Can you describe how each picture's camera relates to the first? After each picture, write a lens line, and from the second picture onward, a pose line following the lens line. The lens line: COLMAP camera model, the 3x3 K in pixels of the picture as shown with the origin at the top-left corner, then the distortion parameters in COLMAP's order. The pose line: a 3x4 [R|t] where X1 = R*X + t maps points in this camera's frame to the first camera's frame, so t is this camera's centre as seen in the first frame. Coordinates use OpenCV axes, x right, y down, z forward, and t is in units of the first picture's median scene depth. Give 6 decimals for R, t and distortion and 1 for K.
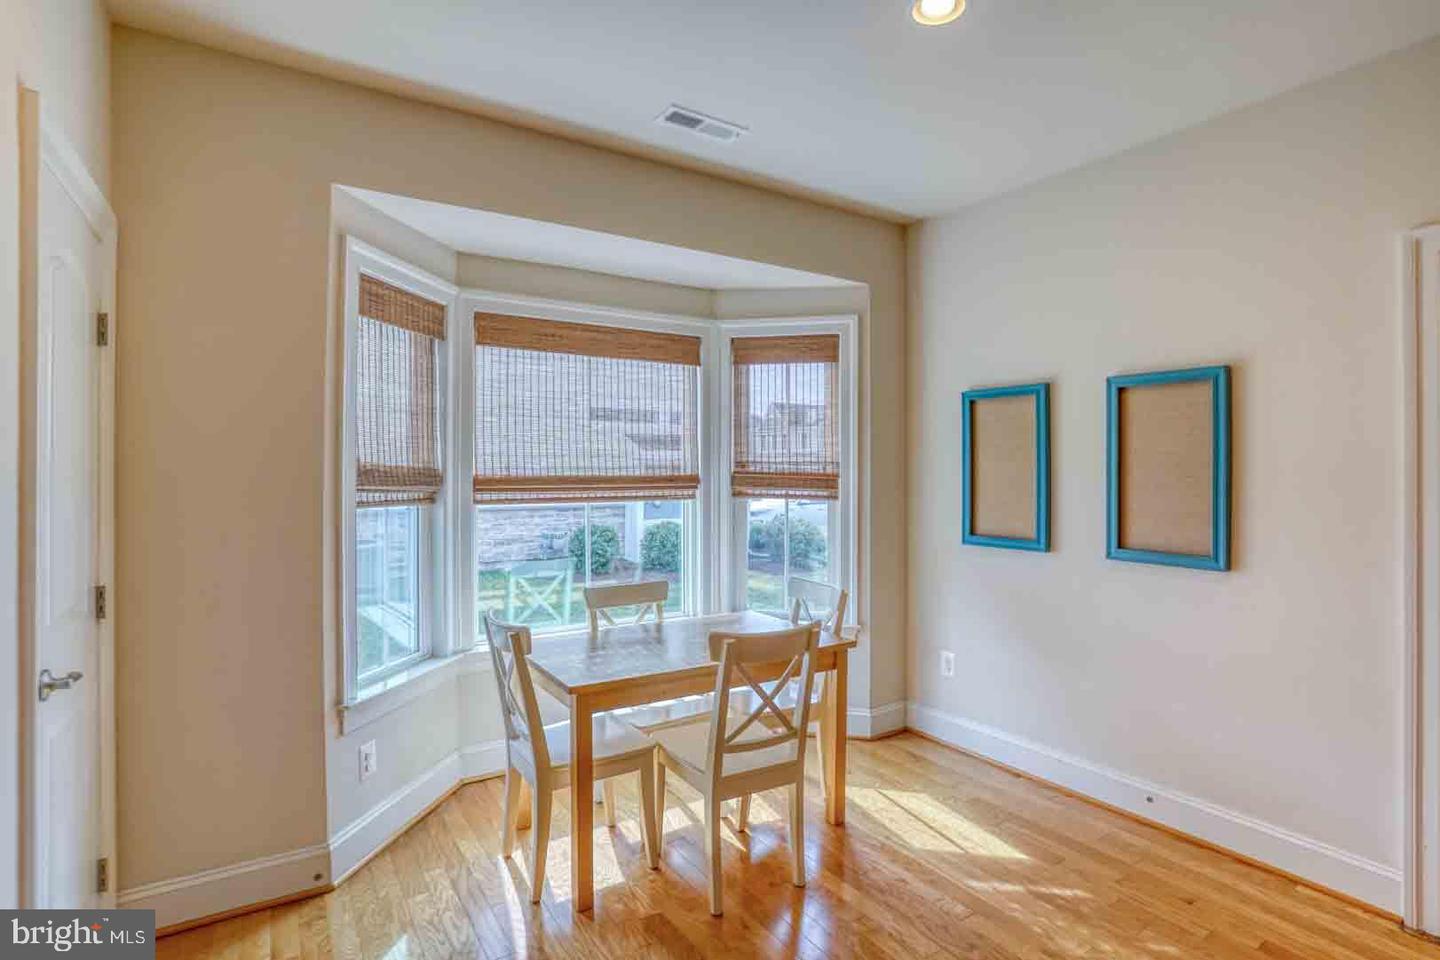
lens RADIAL K [[720.9, 0, 693.3], [0, 720.9, 467.3], [0, 0, 1]] dist [-0.054030, 0.020899]
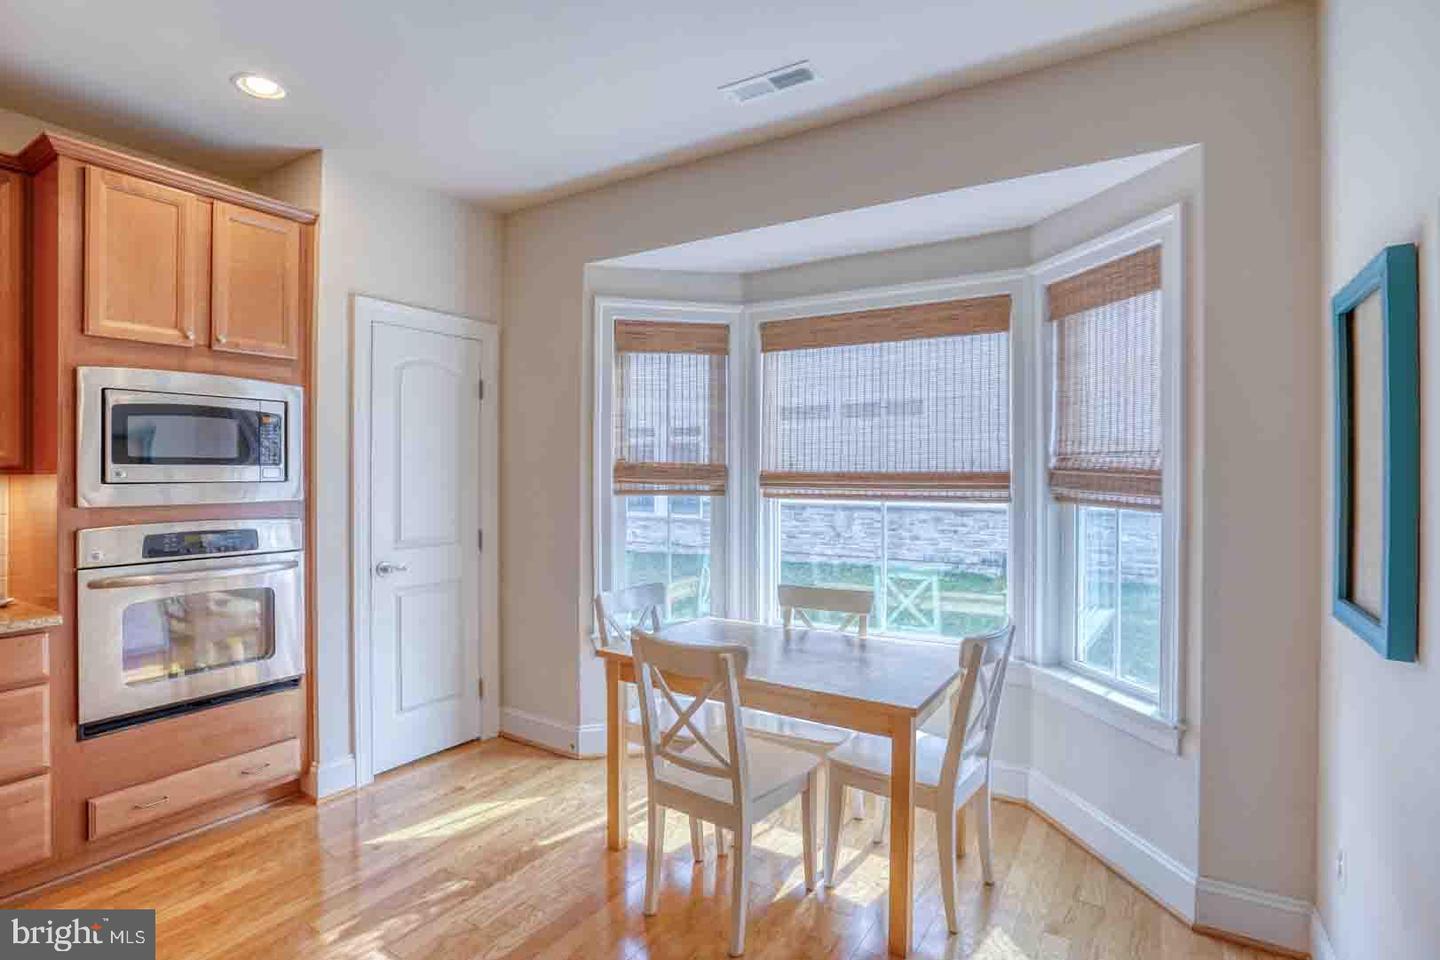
lens RADIAL K [[720.9, 0, 726.1], [0, 720.9, 473.3], [0, 0, 1]] dist [-0.054030, 0.020899]
pose [[0.446987, 0.003737, -0.894533, 0.671623], [0.004664, 0.999968, 0.006508, 0.006813], [0.894528, -0.007081, 0.446955, 0.458887]]
